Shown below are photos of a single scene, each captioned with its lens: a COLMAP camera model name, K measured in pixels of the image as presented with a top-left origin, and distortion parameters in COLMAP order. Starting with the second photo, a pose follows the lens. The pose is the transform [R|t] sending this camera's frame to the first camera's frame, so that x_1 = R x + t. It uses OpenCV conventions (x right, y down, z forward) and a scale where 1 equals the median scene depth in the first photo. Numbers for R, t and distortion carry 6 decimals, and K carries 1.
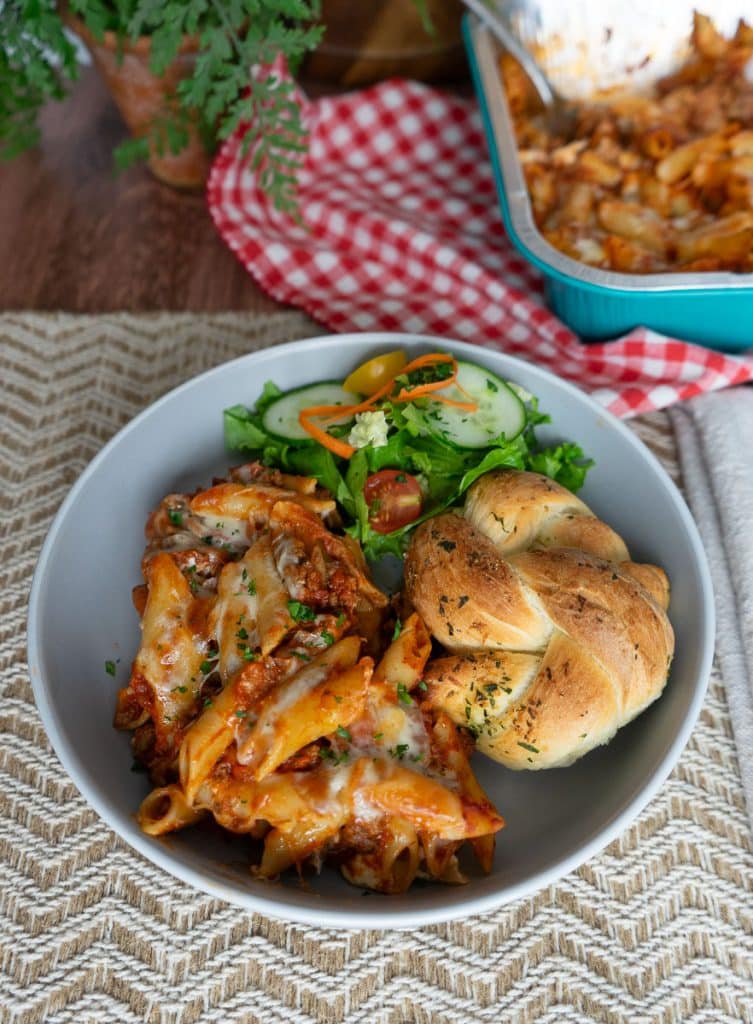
lens RADIAL K [[1032.0, 0, 336.8], [0, 1032.0, 535.9], [0, 0, 1]] dist [-0.006718, -0.027868]
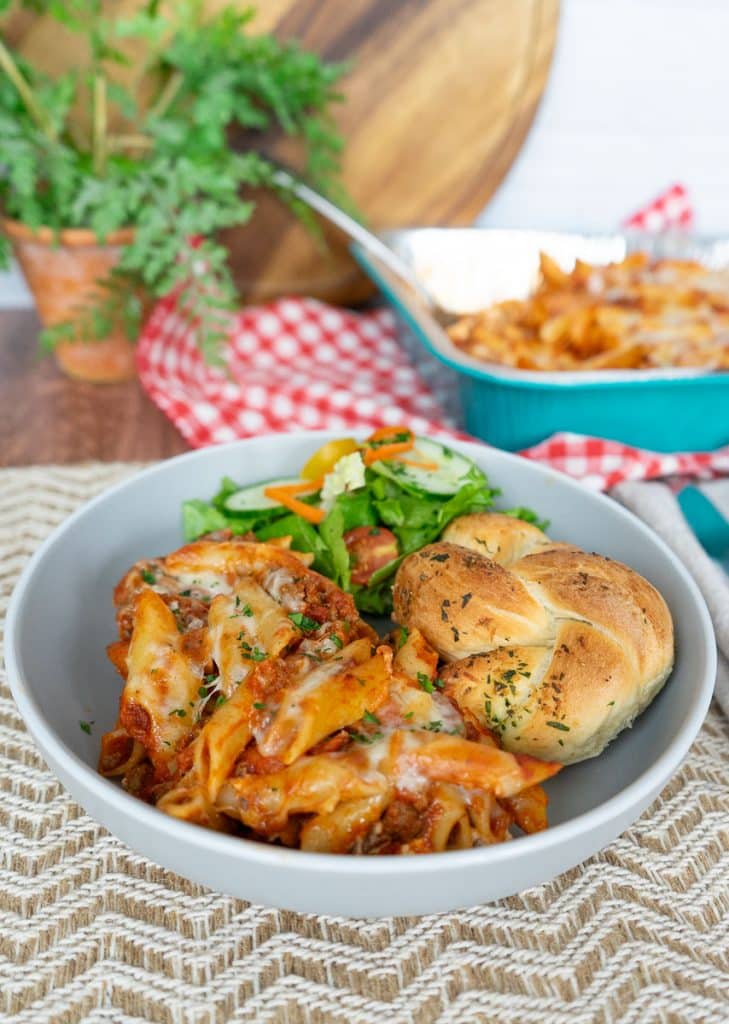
lens RADIAL K [[1076.4, 0, 364.5], [0, 1076.4, 512.0], [0, 0, 1]] dist [-0.021244, 0.003832]
pose [[0.978927, -0.026657, 0.202462, -0.184069], [0.104540, 0.917097, -0.384713, 0.379461], [-0.175422, 0.397771, 0.900558, 0.048461]]
